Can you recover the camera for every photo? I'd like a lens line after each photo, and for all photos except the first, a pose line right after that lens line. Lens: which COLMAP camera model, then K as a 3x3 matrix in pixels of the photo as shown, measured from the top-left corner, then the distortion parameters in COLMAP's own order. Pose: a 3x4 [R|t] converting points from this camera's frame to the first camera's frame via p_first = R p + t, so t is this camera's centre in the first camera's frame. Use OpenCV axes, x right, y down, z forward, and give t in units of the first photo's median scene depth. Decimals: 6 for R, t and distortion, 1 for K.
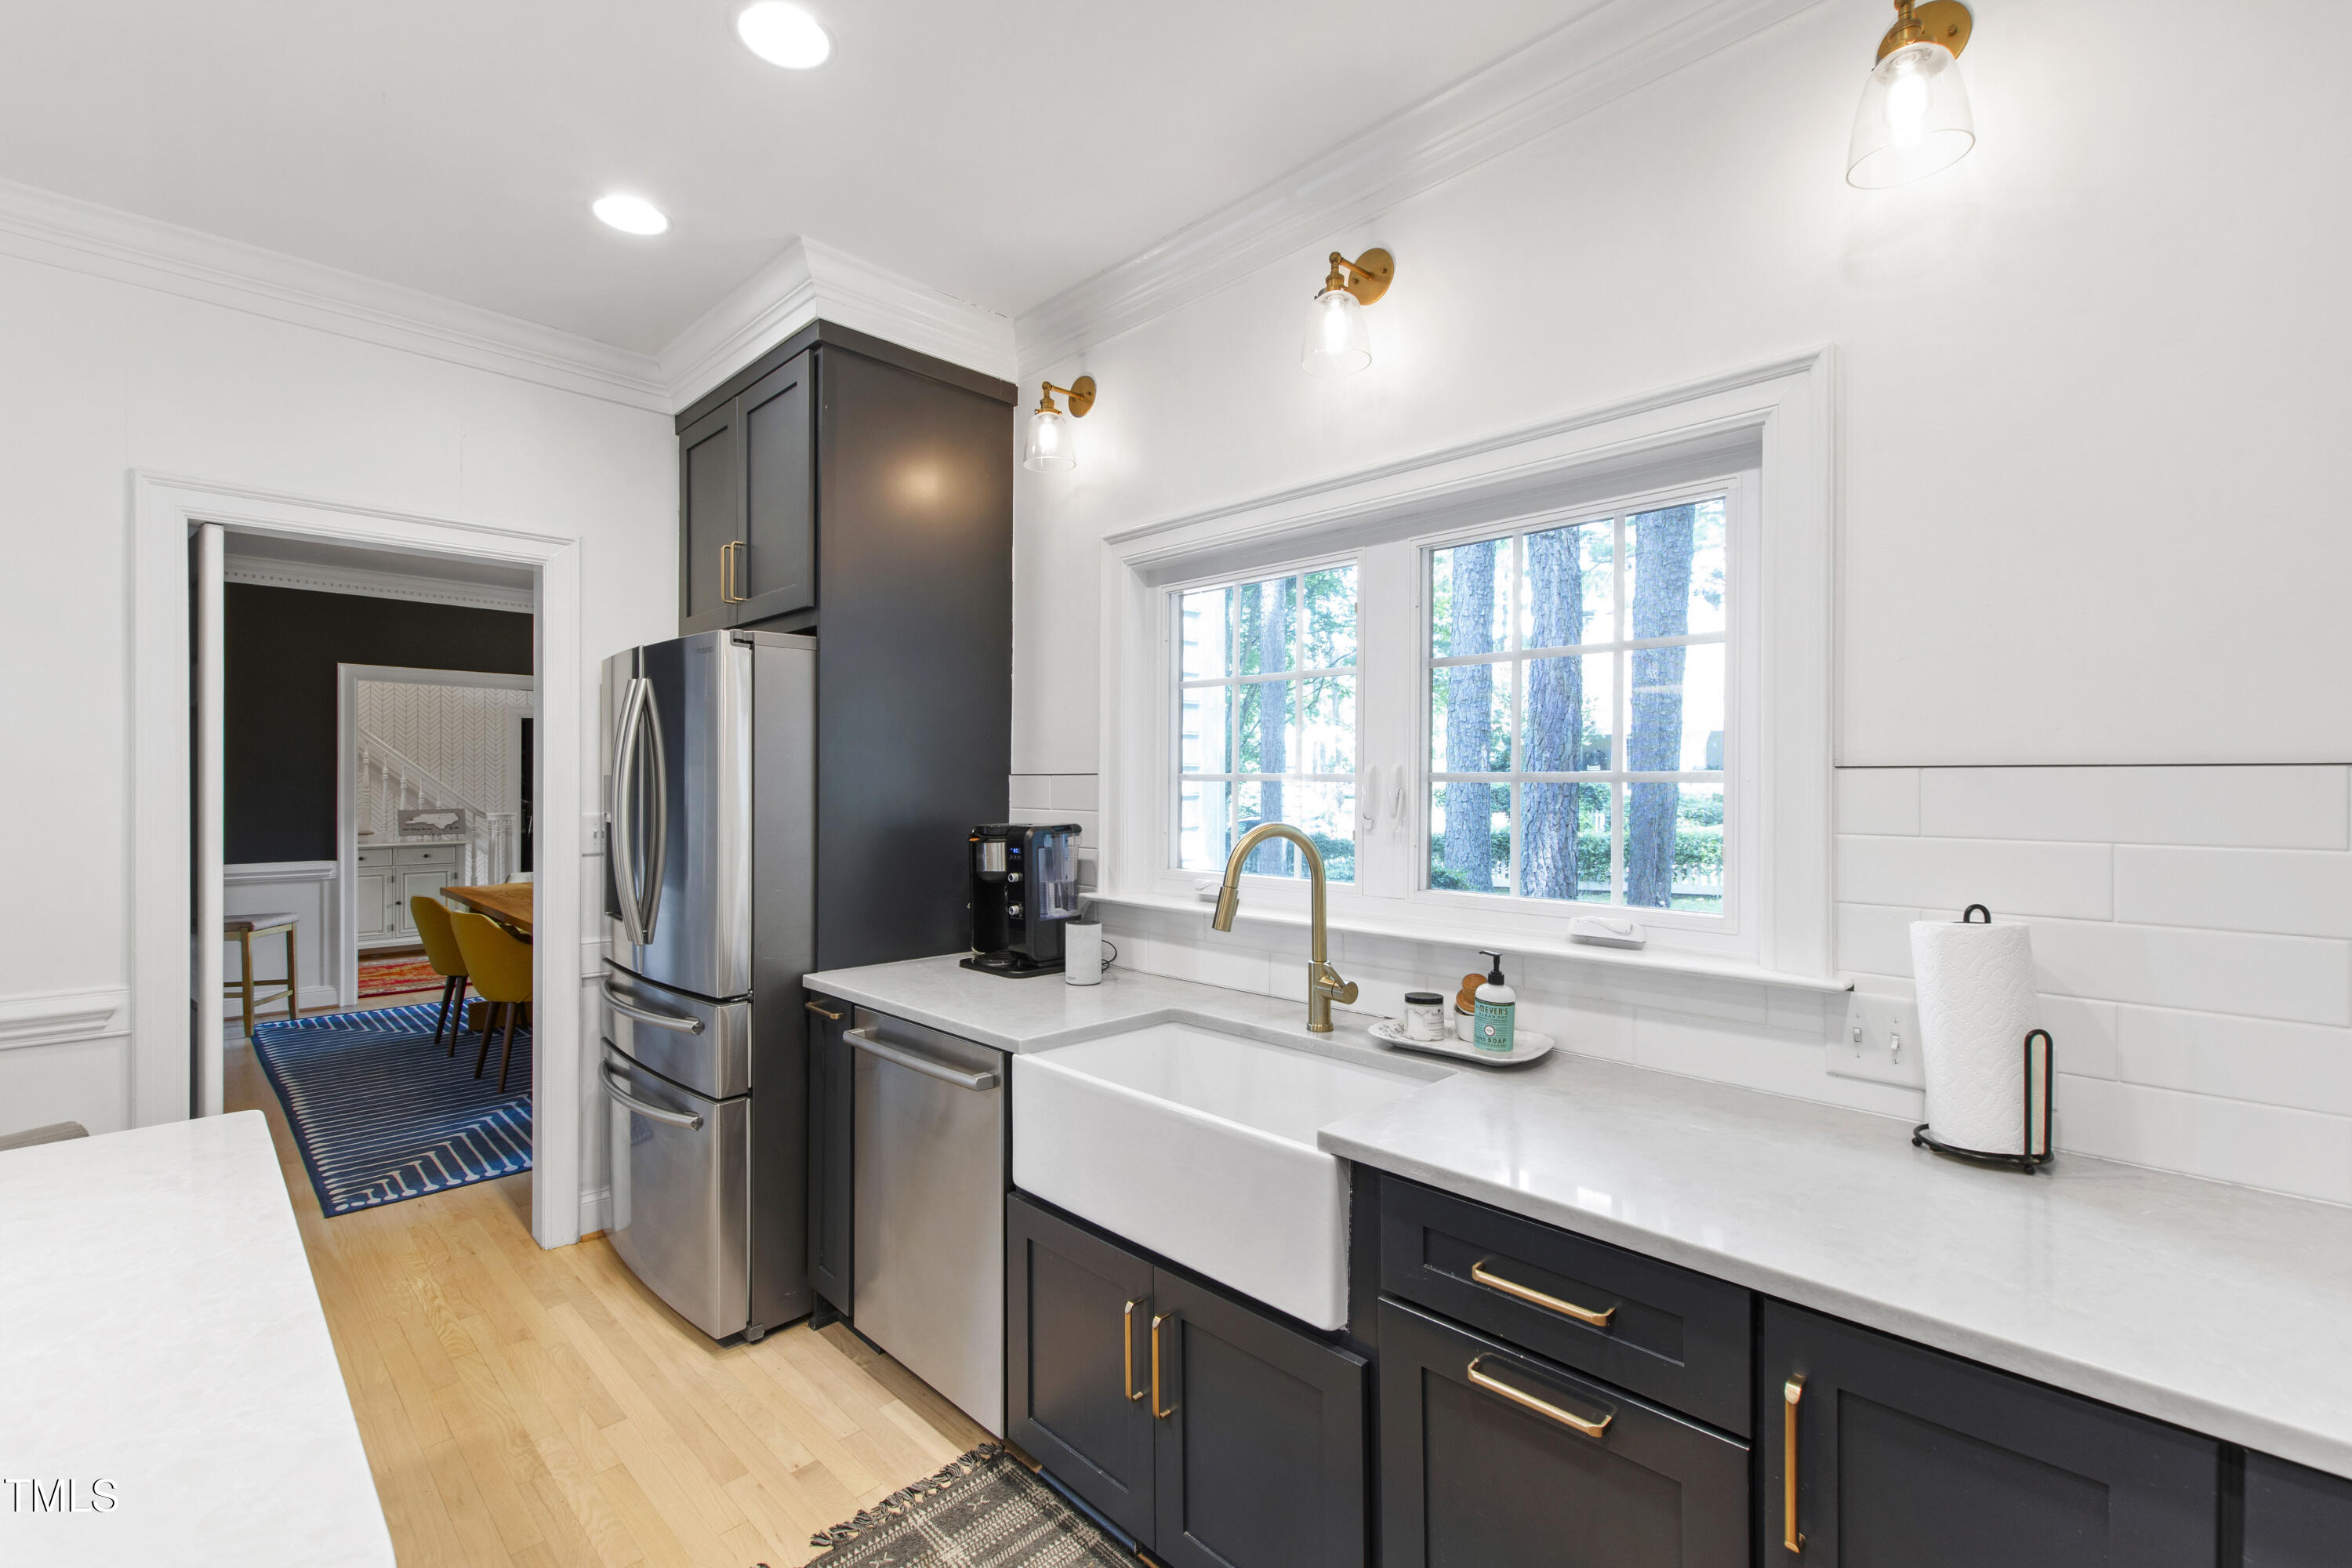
lens RADIAL K [[1023.3, 0, 1157.7], [0, 1023.3, 781.9], [0, 0, 1]] dist [-0.000142, 0.000925]
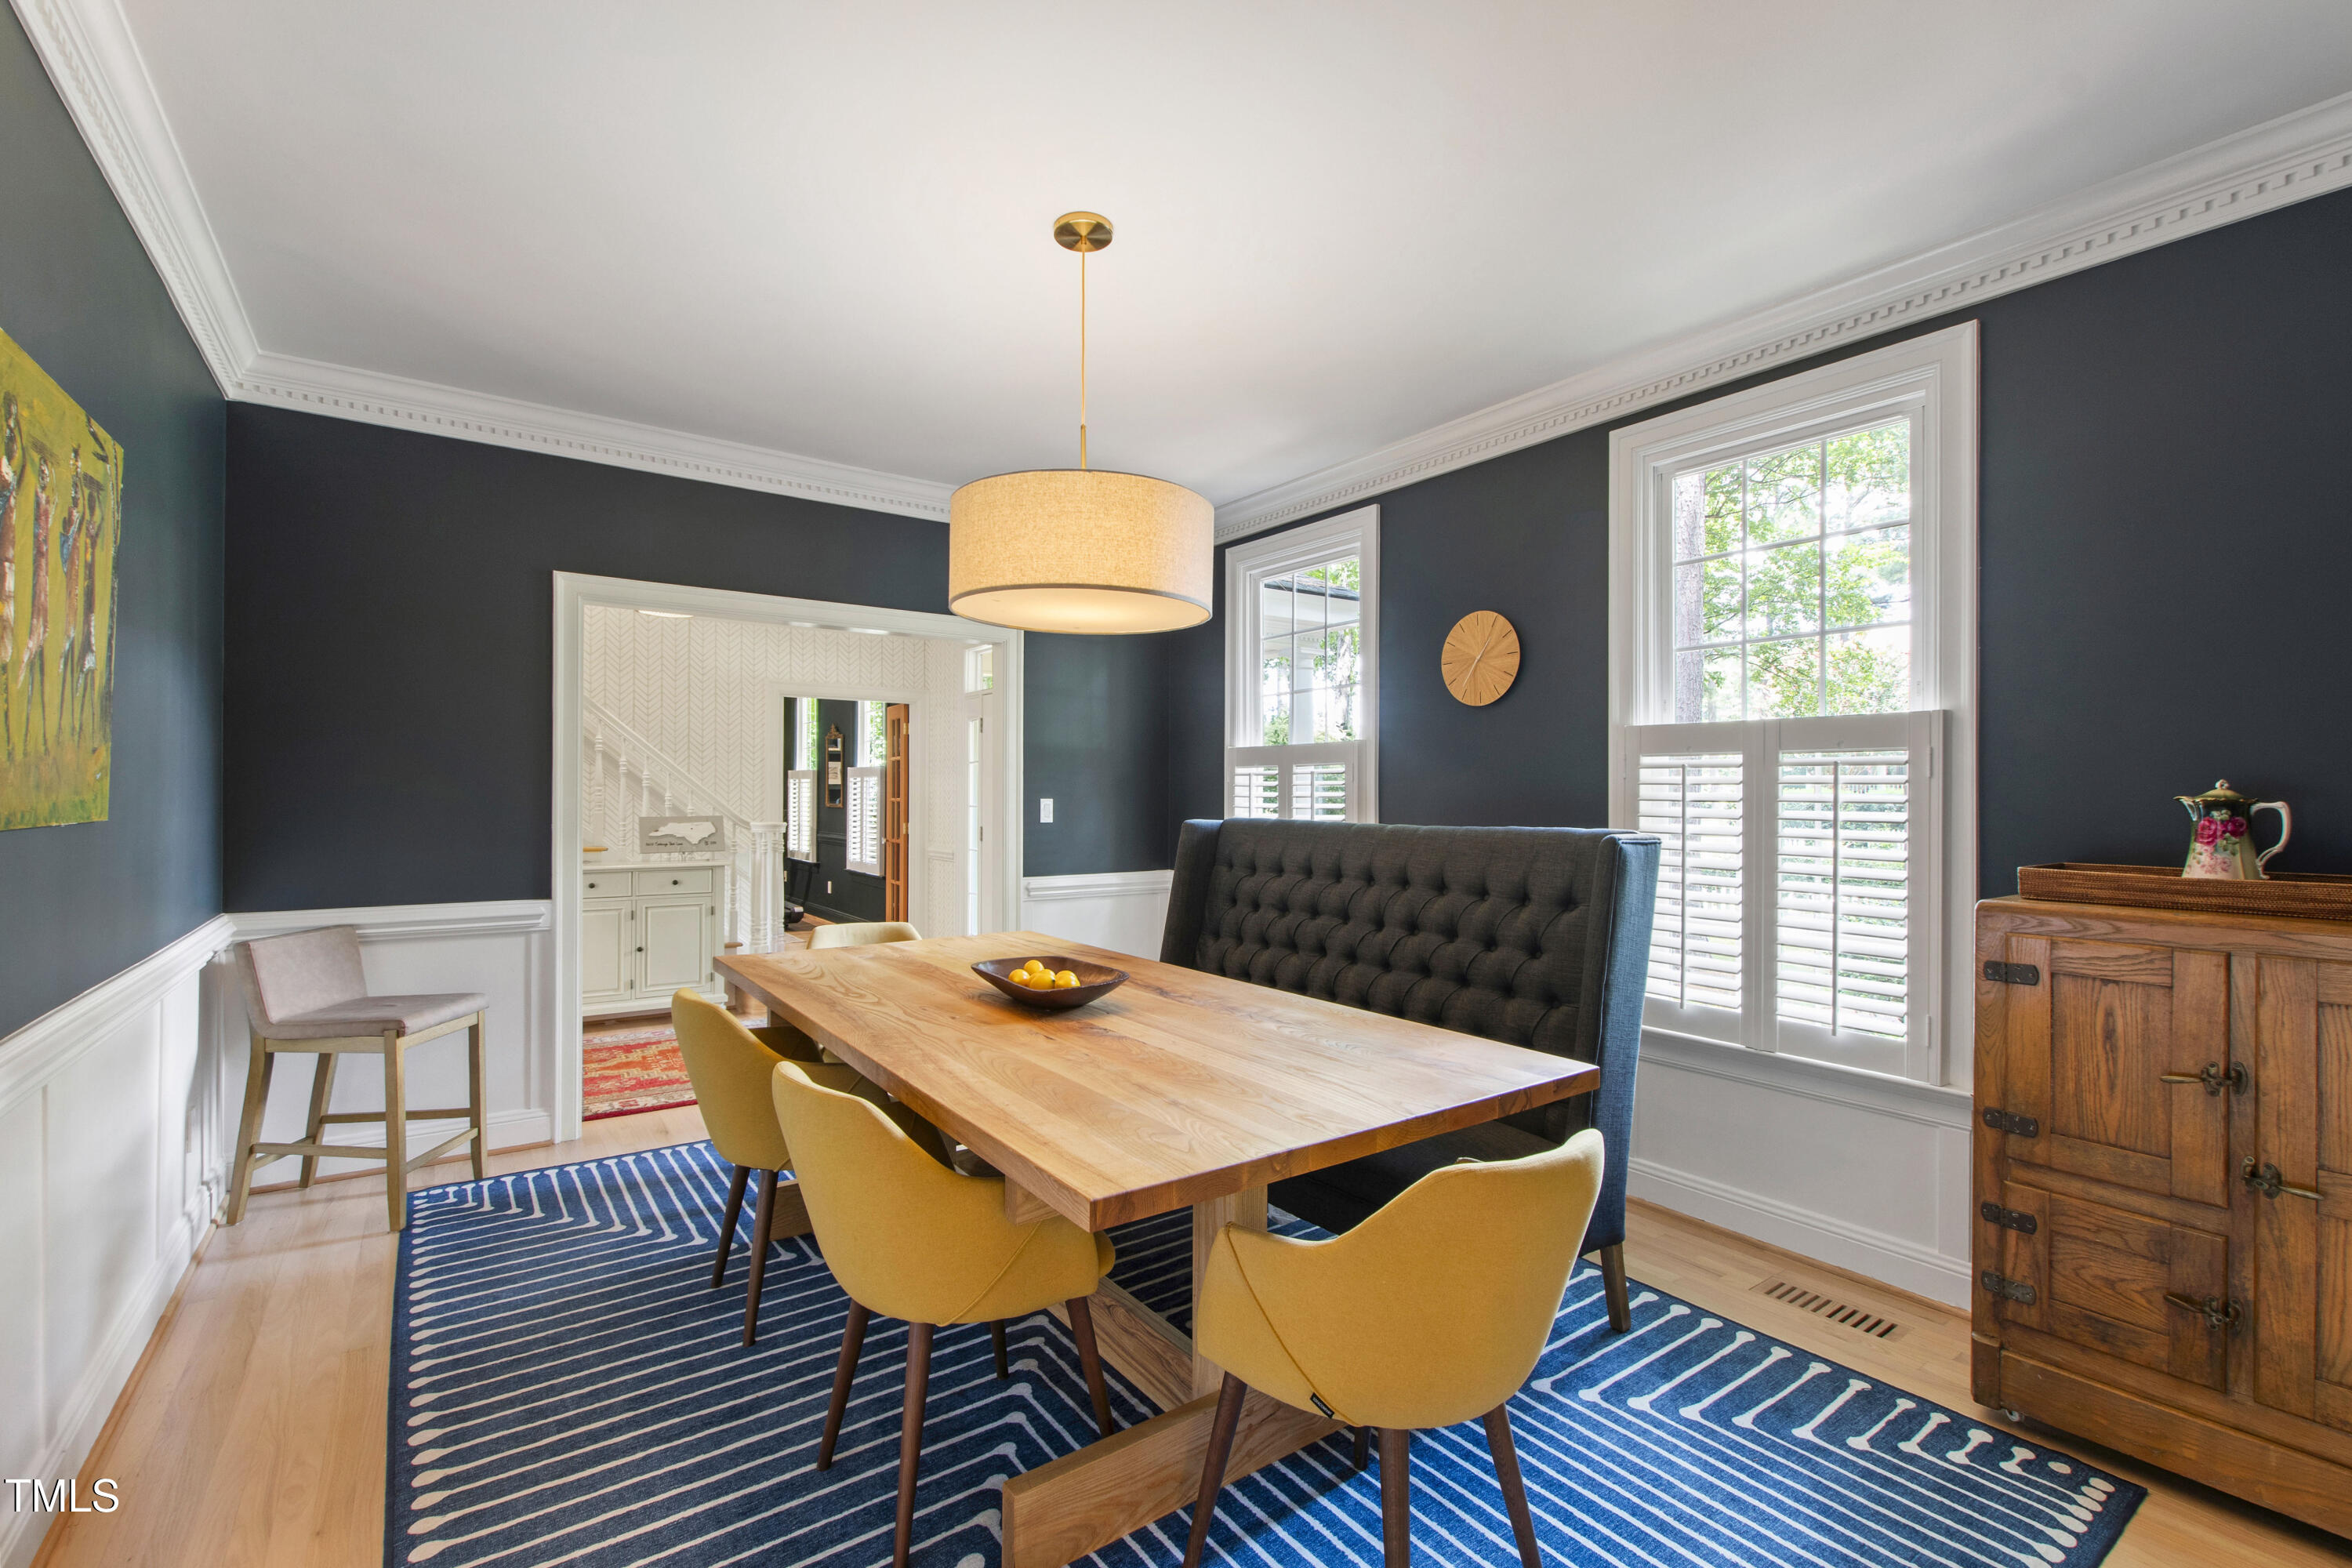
lens RADIAL K [[1023.3, 0, 1189.2], [0, 1023.3, 794.3], [0, 0, 1]] dist [-0.000142, 0.000925]
pose [[0.990410, 0.005047, -0.138067, -0.327935], [-0.005164, 0.999987, -0.000490, 0.012071], [0.138062, 0.001199, 0.990423, 0.430004]]
